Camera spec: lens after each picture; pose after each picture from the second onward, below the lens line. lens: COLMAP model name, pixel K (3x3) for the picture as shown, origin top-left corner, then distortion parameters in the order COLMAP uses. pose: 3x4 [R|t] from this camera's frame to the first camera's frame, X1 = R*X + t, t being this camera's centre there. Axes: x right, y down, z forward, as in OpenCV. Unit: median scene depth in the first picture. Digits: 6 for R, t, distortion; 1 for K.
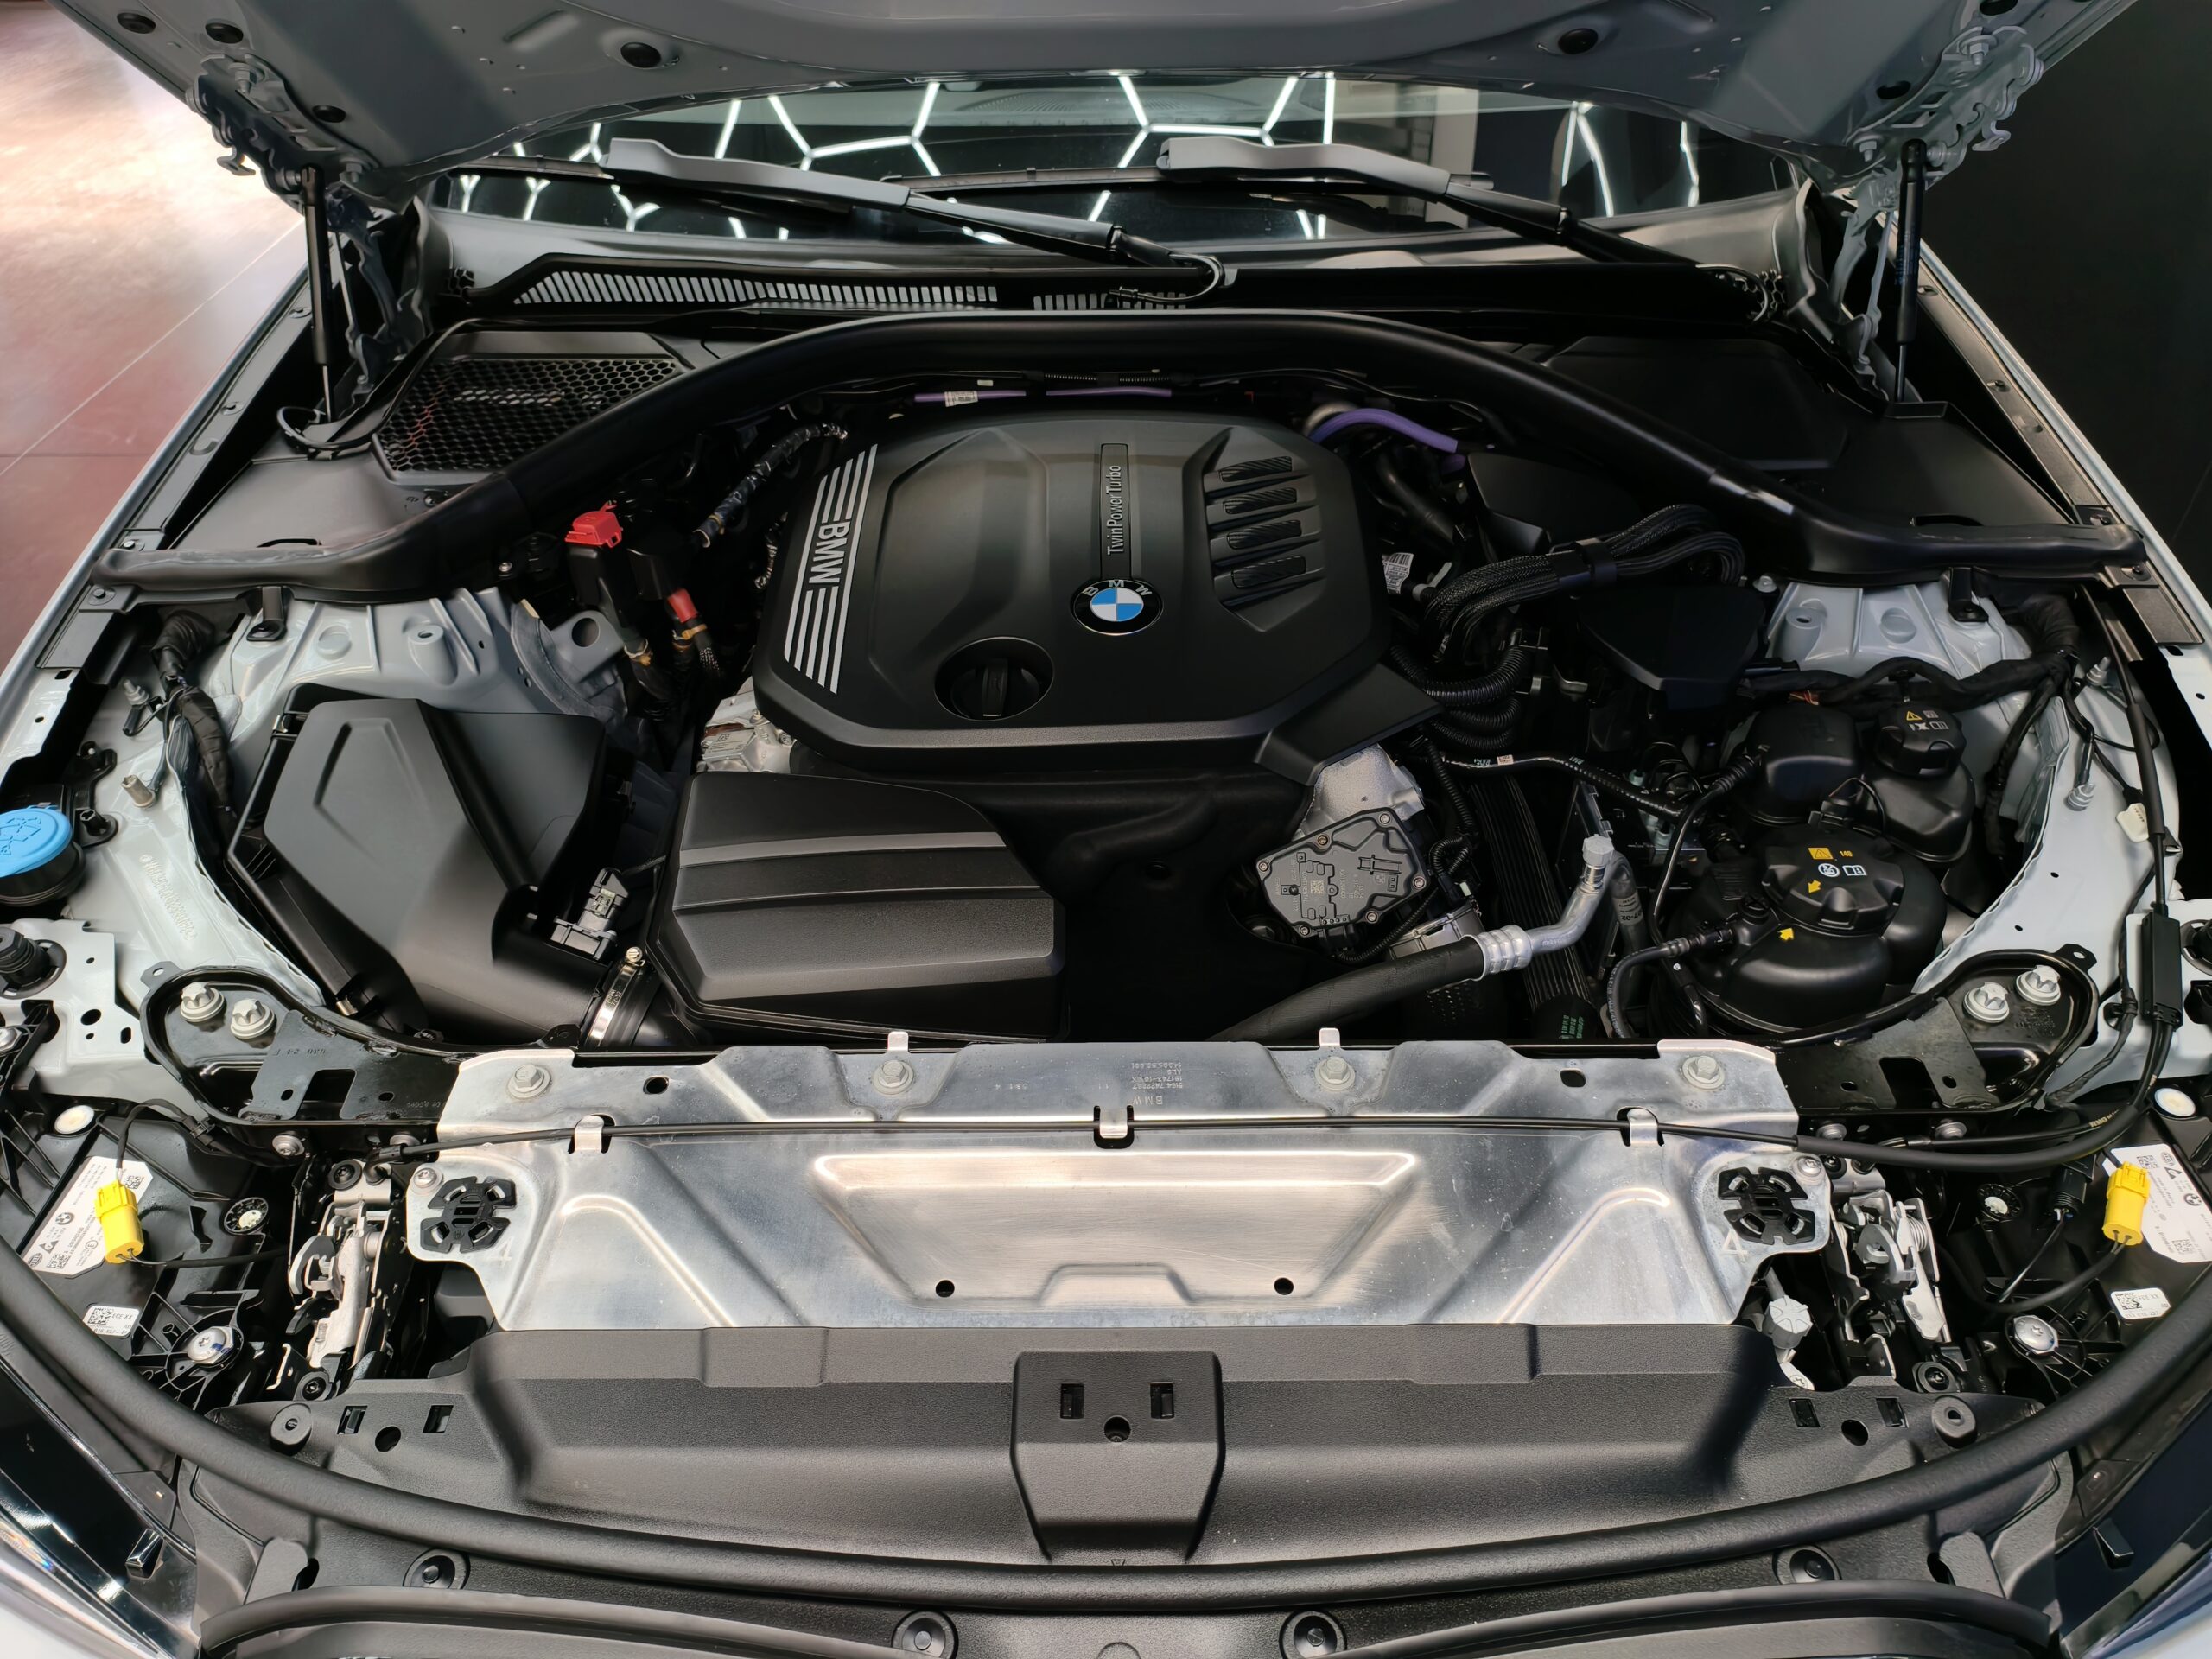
lens RADIAL K [[1505.2, 0, 1105.4], [0, 1505.2, 811.2], [0, 0, 1]] dist [-0.001826, -0.002825]
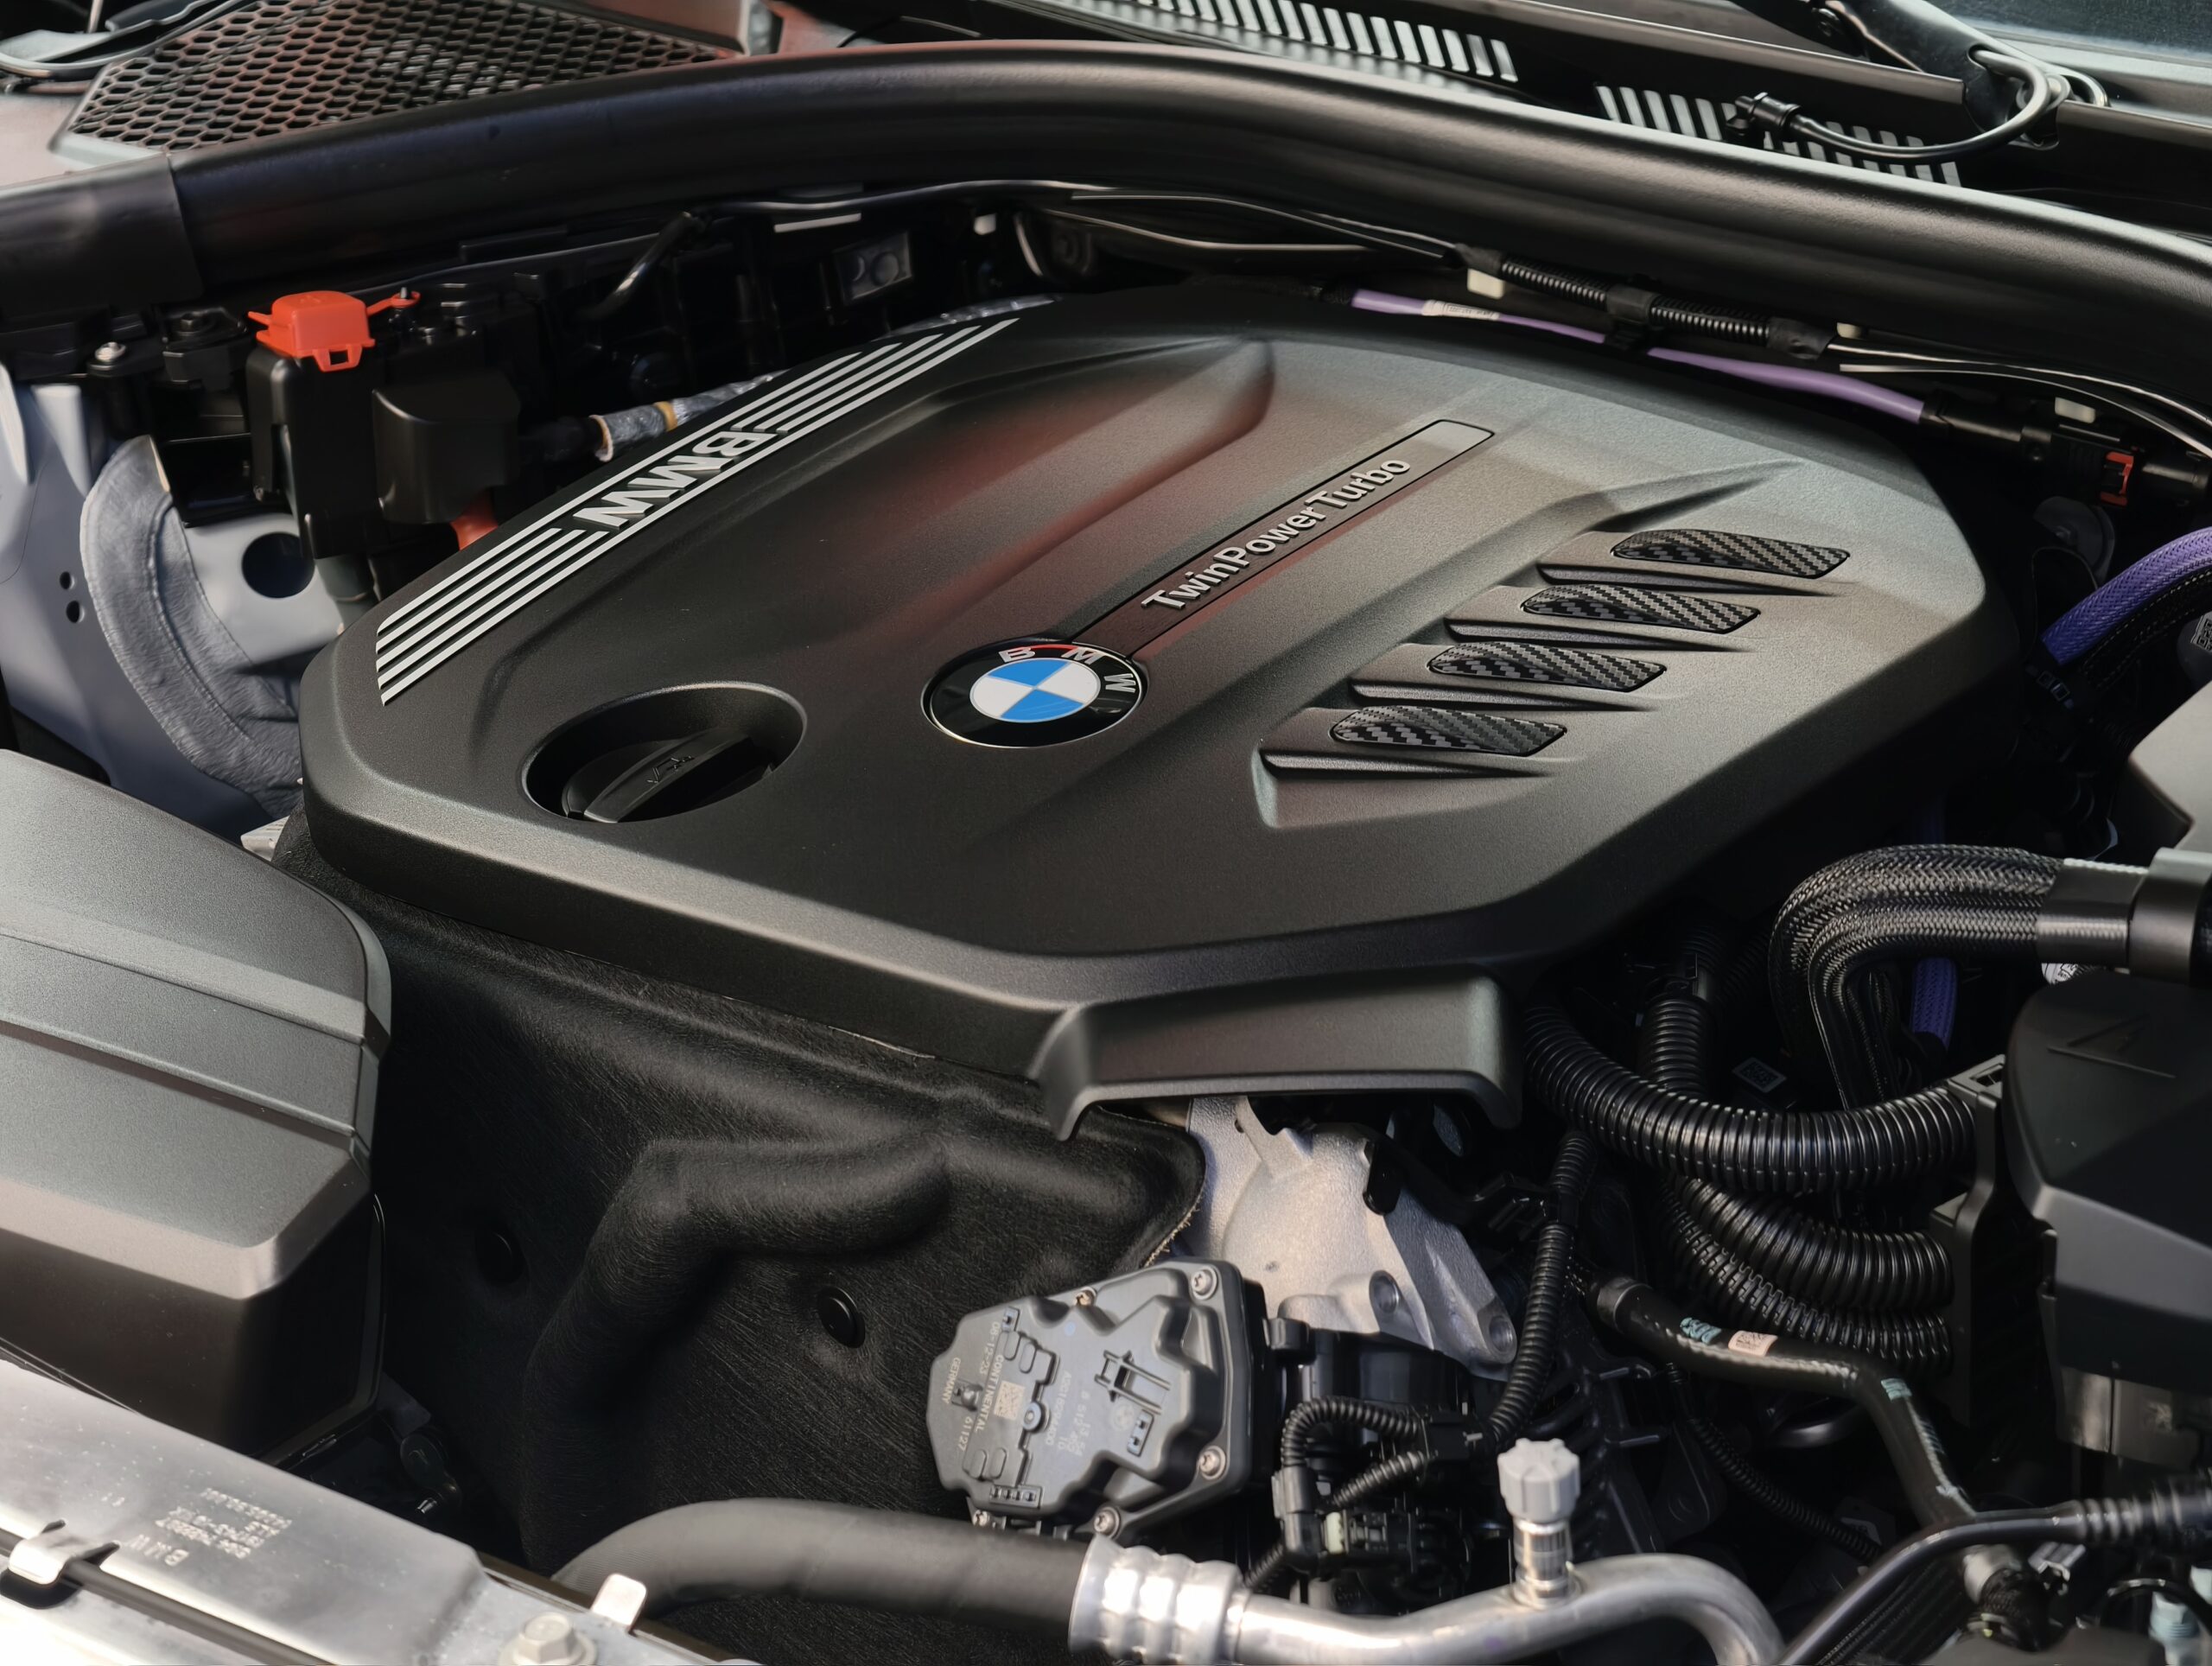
lens RADIAL K [[5482.1, 0, 1073.4], [0, 5482.1, 795.1], [0, 0, 1]] dist [0.504337, -2.827188]
pose [[0.799461, 0.240001, -0.550692, 0.770794], [-0.377722, 0.913661, -0.150165, 0.098460], [0.467106, 0.328060, 0.821090, -0.185818]]
